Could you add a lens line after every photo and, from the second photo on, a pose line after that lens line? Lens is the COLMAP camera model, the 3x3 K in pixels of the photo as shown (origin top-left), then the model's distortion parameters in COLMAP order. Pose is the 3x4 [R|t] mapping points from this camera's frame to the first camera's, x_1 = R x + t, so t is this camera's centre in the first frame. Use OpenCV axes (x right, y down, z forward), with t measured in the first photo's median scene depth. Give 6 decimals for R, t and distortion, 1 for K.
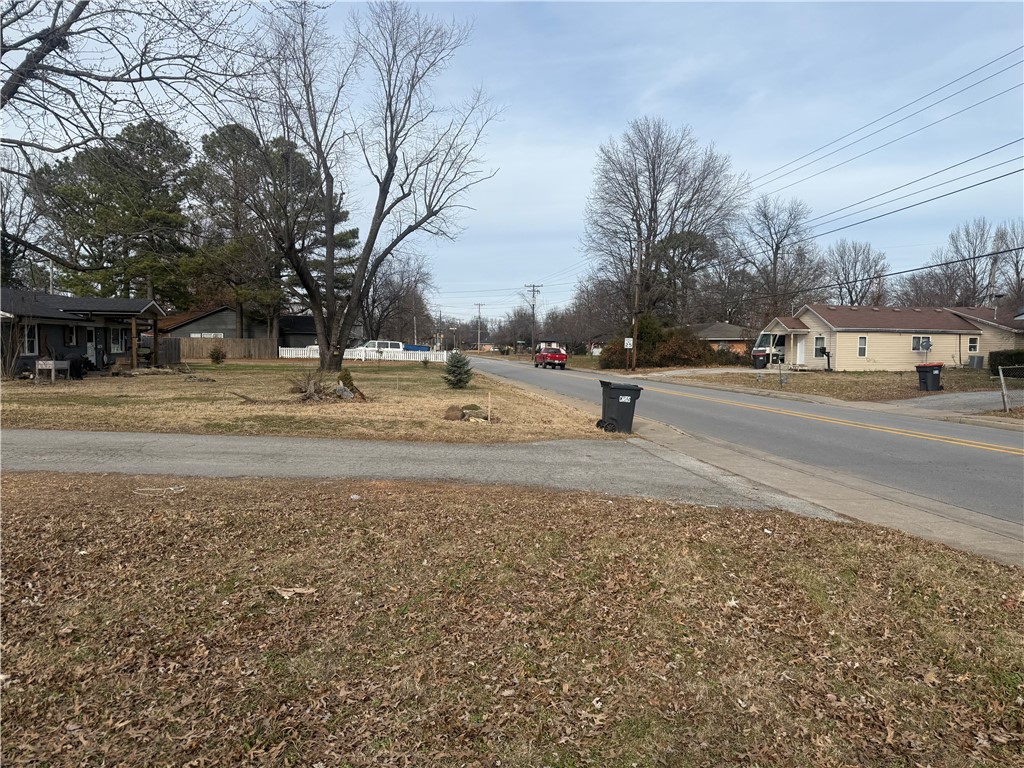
lens RADIAL K [[702.9, 0, 481.8], [0, 702.9, 427.1], [0, 0, 1]] dist [0.062268, -0.079967]
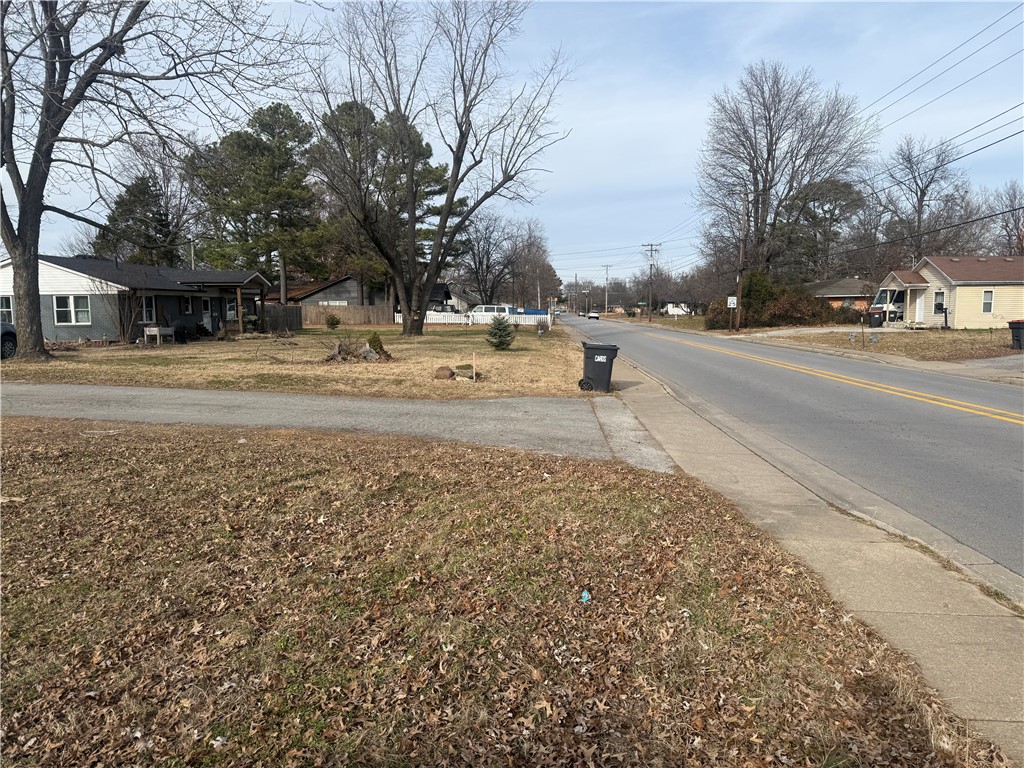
lens RADIAL K [[702.9, 0, 501.5], [0, 702.9, 416.0], [0, 0, 1]] dist [0.062268, -0.079967]
pose [[0.980852, 0.012522, -0.194354, 0.106402], [-0.005663, 0.999343, 0.035806, 0.003286], [0.194674, -0.034020, 0.980278, -0.012223]]
